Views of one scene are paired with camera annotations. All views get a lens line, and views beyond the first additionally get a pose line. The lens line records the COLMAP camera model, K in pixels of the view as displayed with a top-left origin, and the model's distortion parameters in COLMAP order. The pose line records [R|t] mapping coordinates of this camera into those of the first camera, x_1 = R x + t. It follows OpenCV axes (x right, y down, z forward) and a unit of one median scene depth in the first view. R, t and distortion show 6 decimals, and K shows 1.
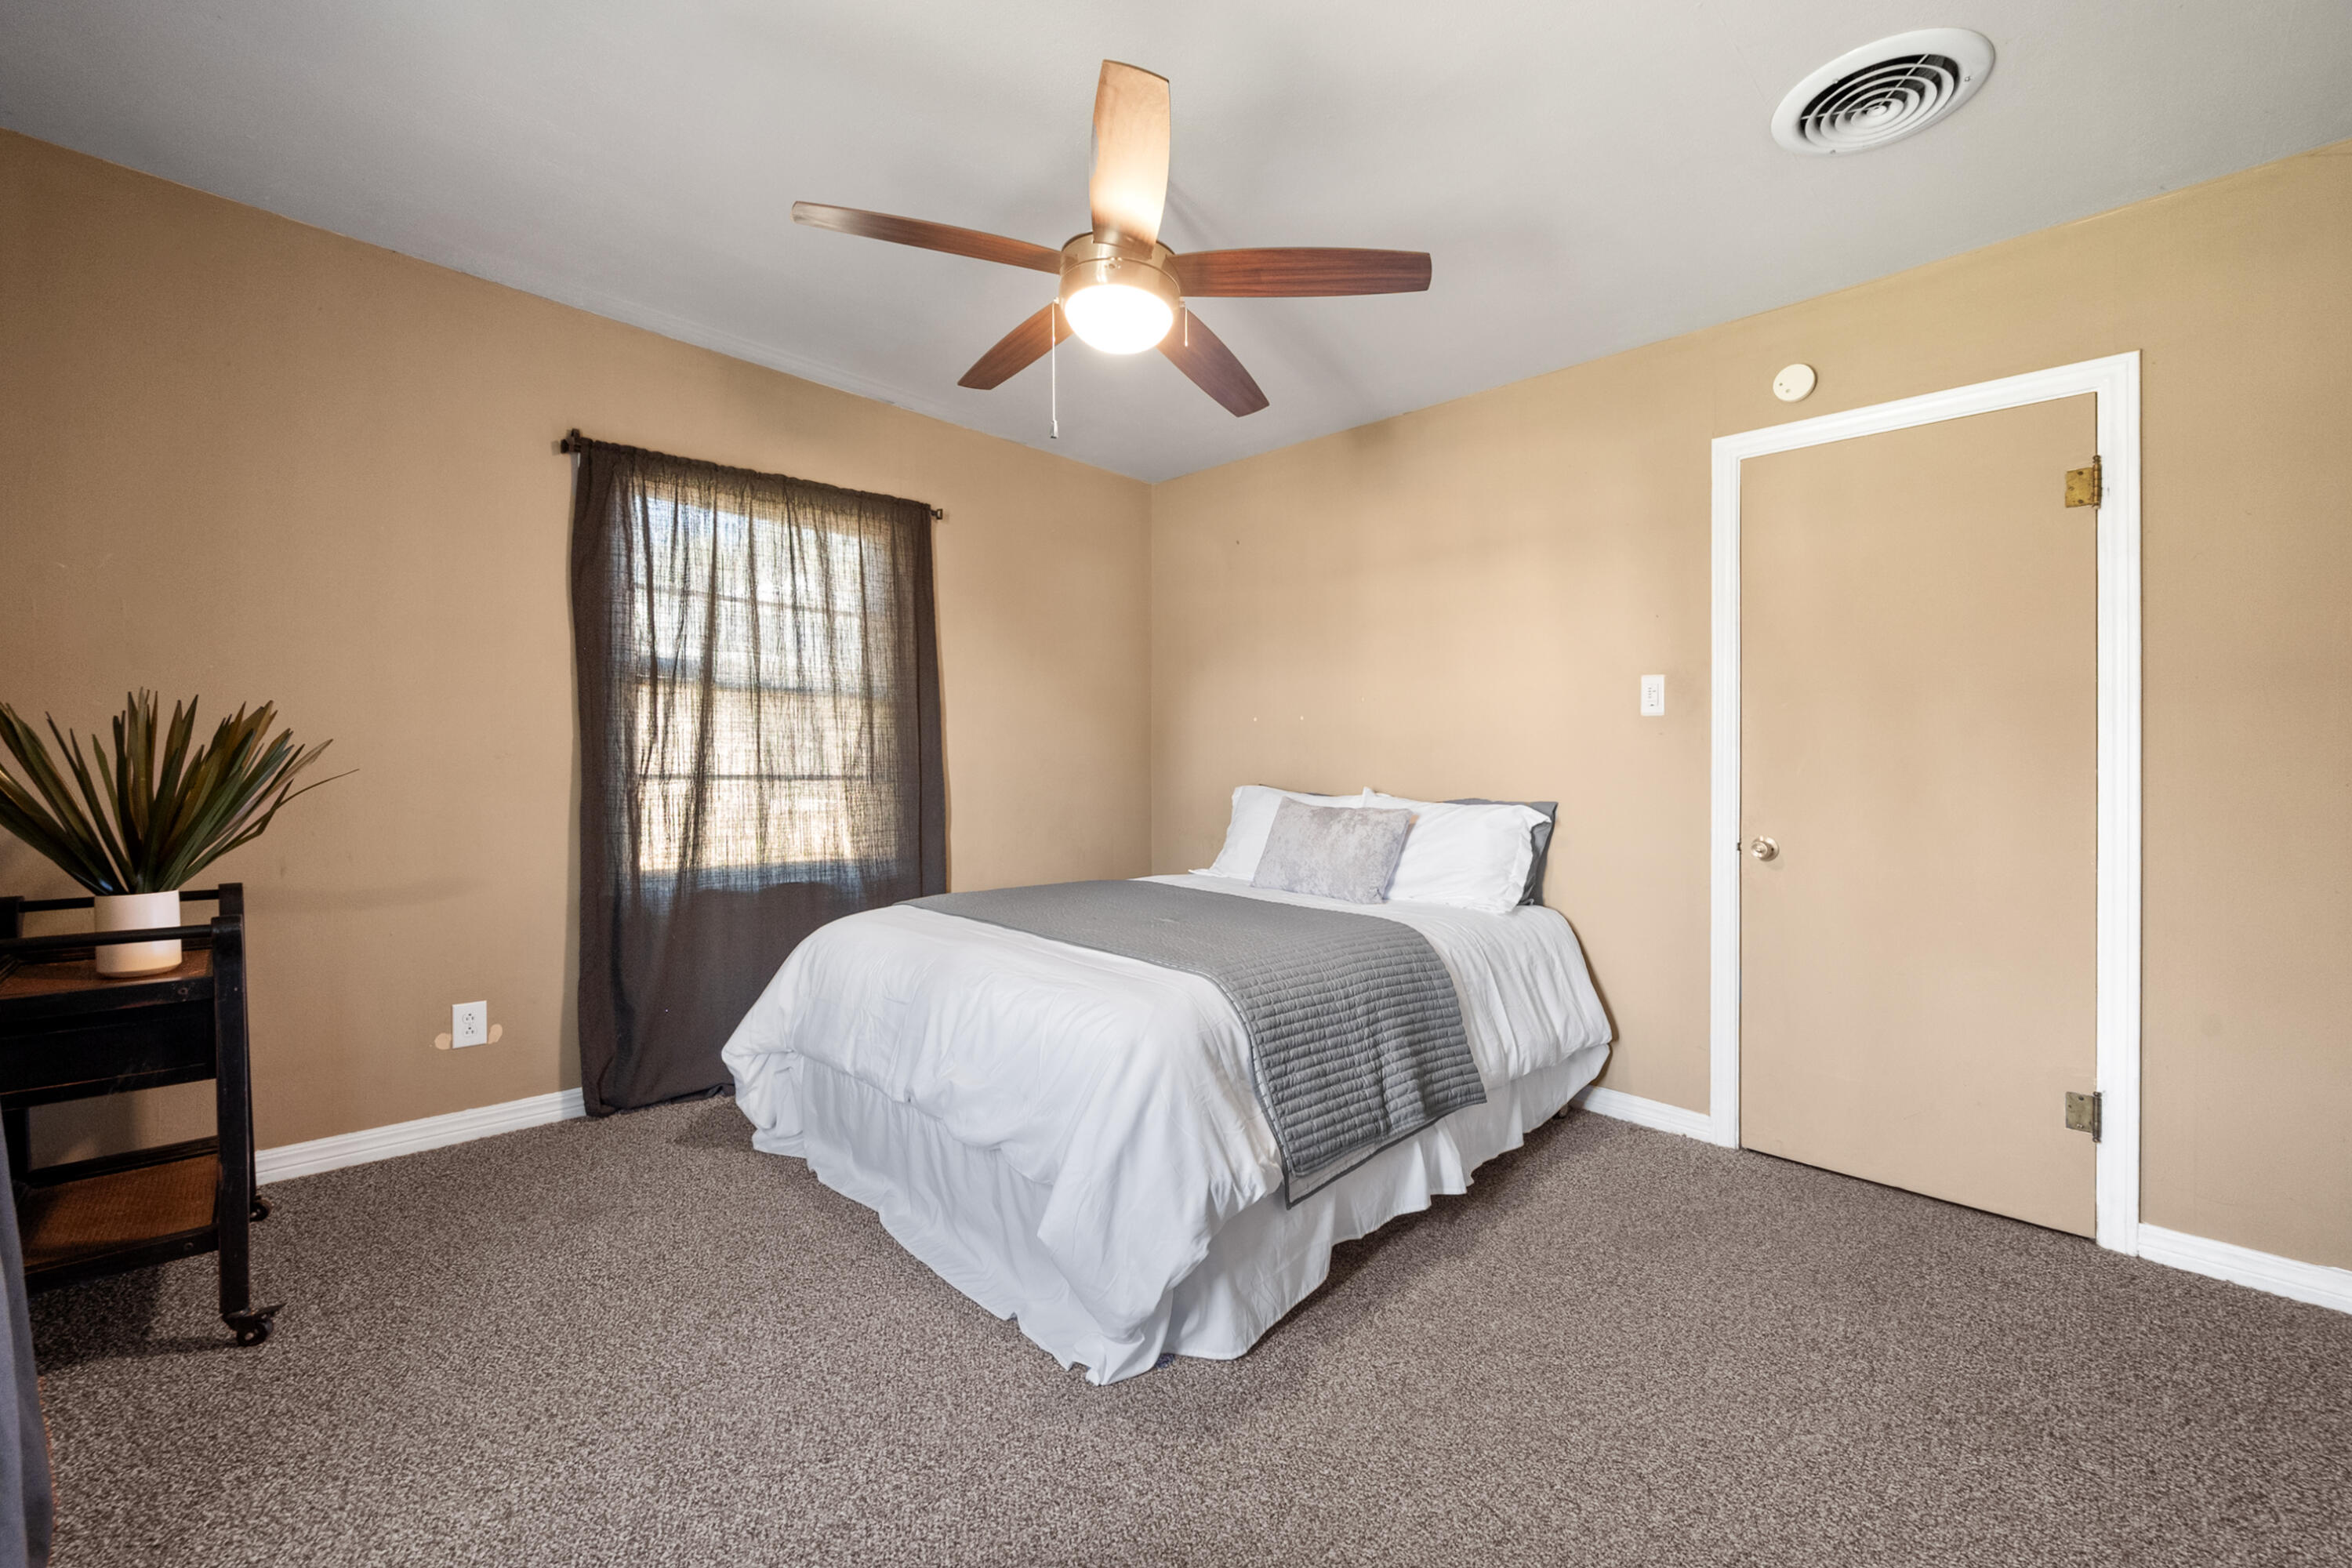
lens RADIAL K [[927.3, 0, 1182.8], [0, 927.3, 768.6], [0, 0, 1]] dist [0.002393, 0.000883]
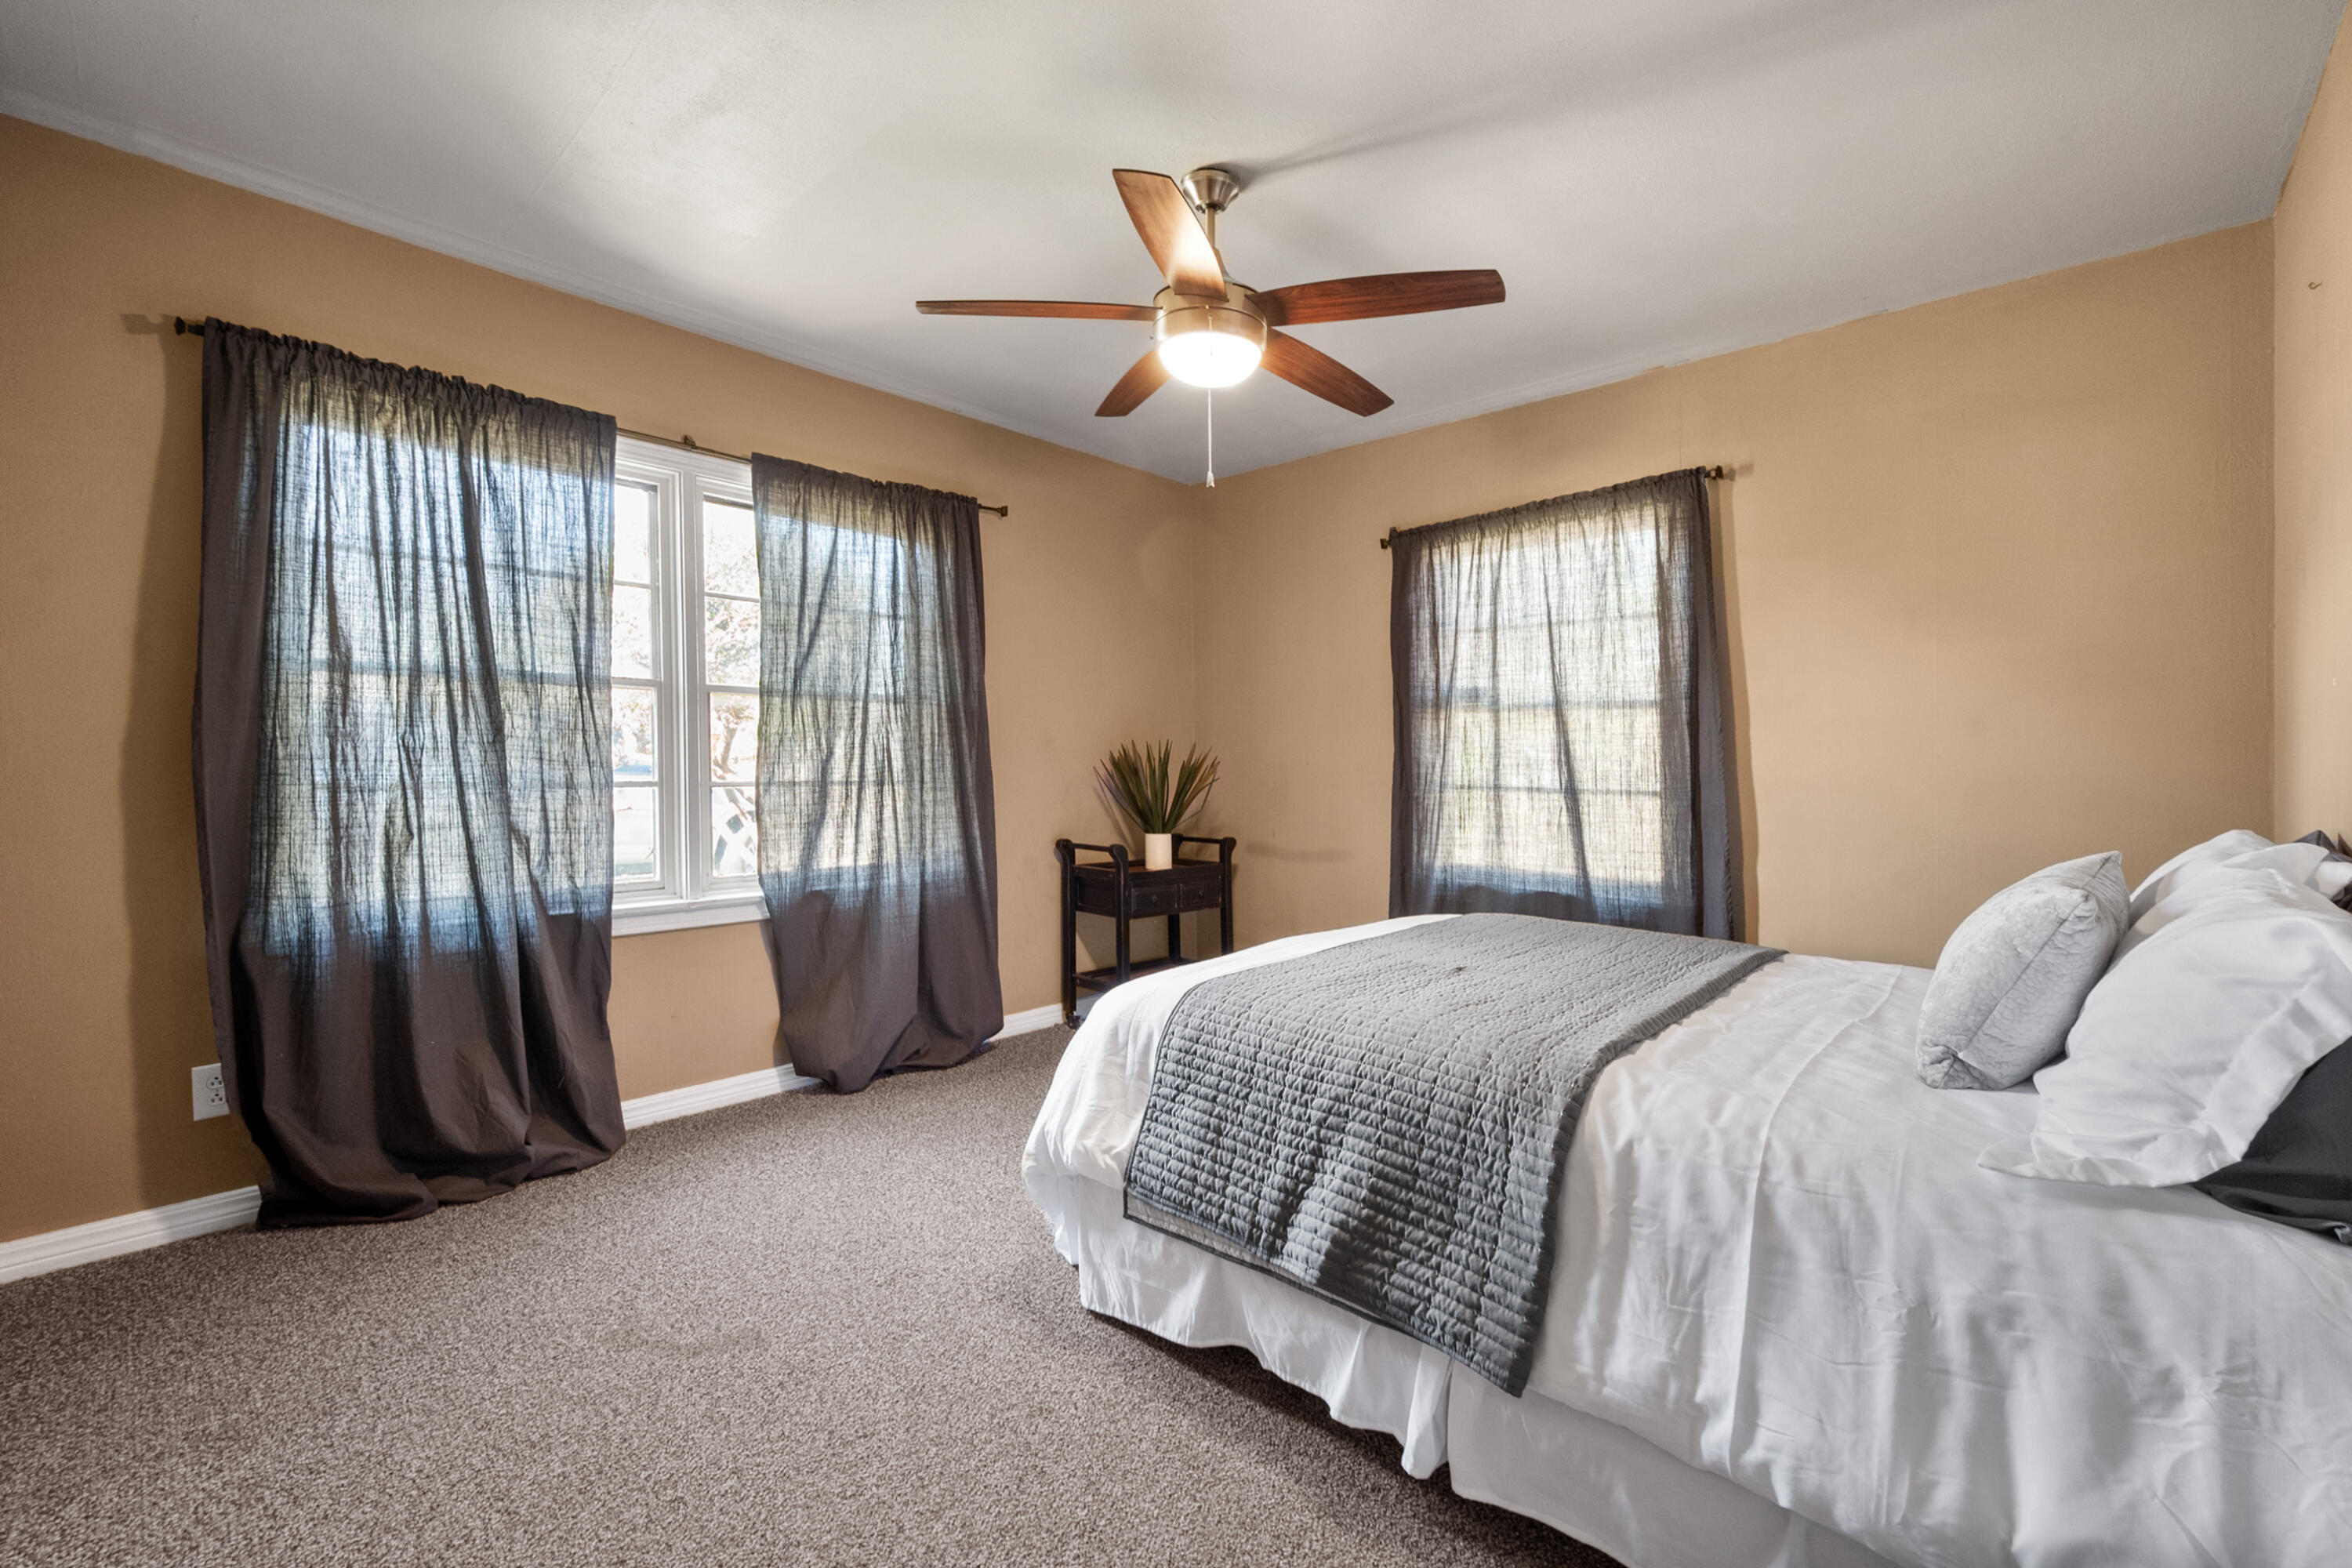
lens RADIAL K [[927.3, 0, 1169.9], [0, 927.3, 793.3], [0, 0, 1]] dist [0.002393, 0.000883]
pose [[0.055685, 0.024354, -0.998151, 0.765550], [-0.014263, 0.999620, 0.023594, -0.006815], [0.998346, 0.012923, 0.056011, 0.680083]]
